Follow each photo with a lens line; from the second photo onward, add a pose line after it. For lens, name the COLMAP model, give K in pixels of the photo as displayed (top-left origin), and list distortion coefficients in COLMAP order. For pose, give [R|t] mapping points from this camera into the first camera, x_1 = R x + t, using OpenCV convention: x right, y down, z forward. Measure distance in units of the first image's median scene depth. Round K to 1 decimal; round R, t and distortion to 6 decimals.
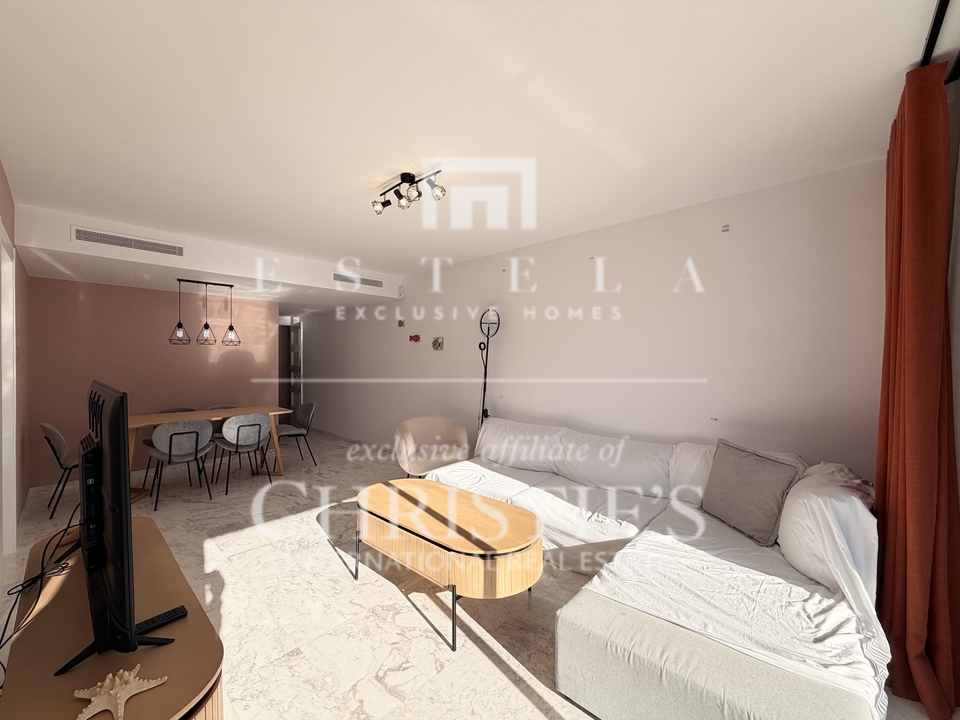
lens RADIAL K [[383.2, 0, 477.5], [0, 383.2, 360.9], [0, 0, 1]] dist [0.002147, -0.000066]
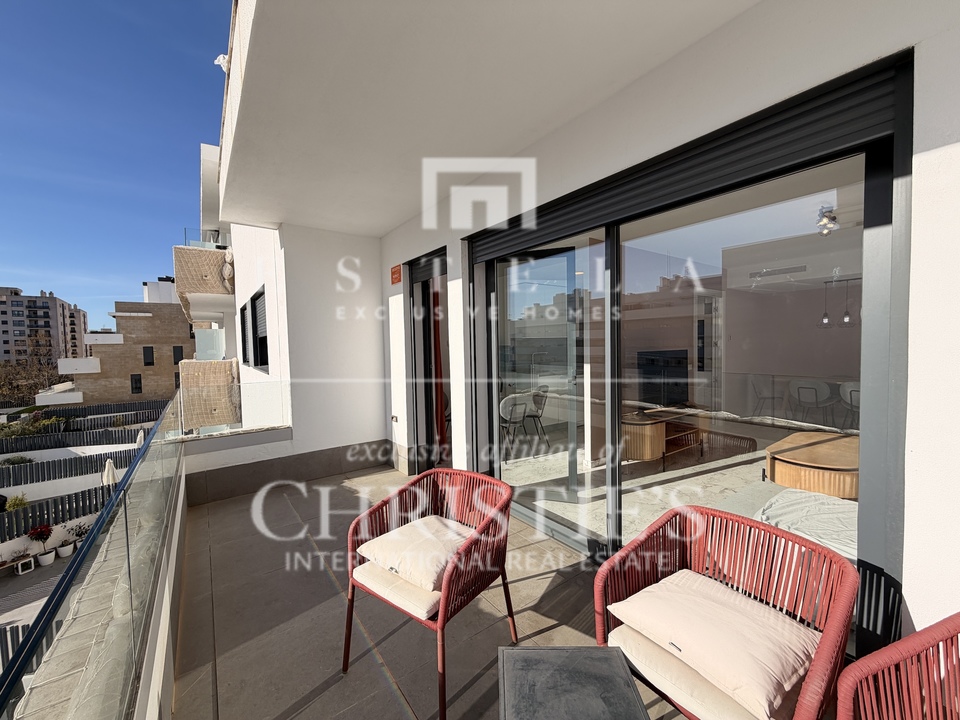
lens RADIAL K [[383.2, 0, 477.5], [0, 383.2, 360.9], [0, 0, 1]] dist [0.002147, -0.000066]
pose [[-0.189110, 0.049524, -0.980706, 0.841281], [0.017347, 0.998740, 0.047090, -0.011178], [0.981803, -0.008107, -0.189731, 0.011244]]
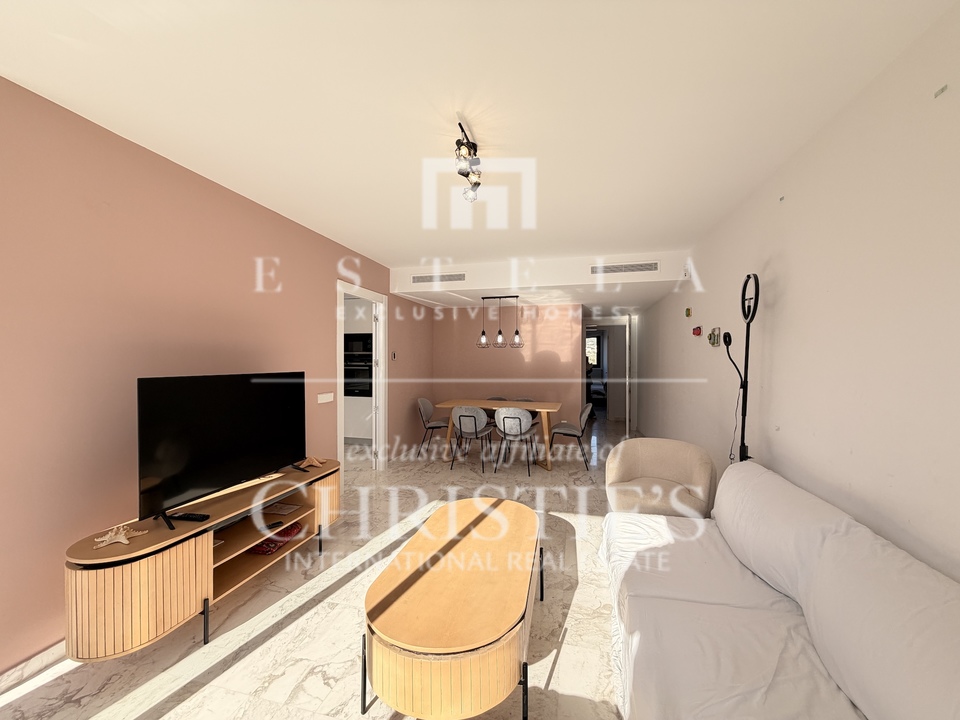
lens RADIAL K [[383.2, 0, 477.5], [0, 383.2, 360.9], [0, 0, 1]] dist [0.002147, -0.000066]
pose [[0.484461, 0.005543, -0.874795, 0.336719], [-0.006323, 0.999976, 0.002835, -0.002128], [0.874790, 0.004158, 0.484485, 0.351995]]
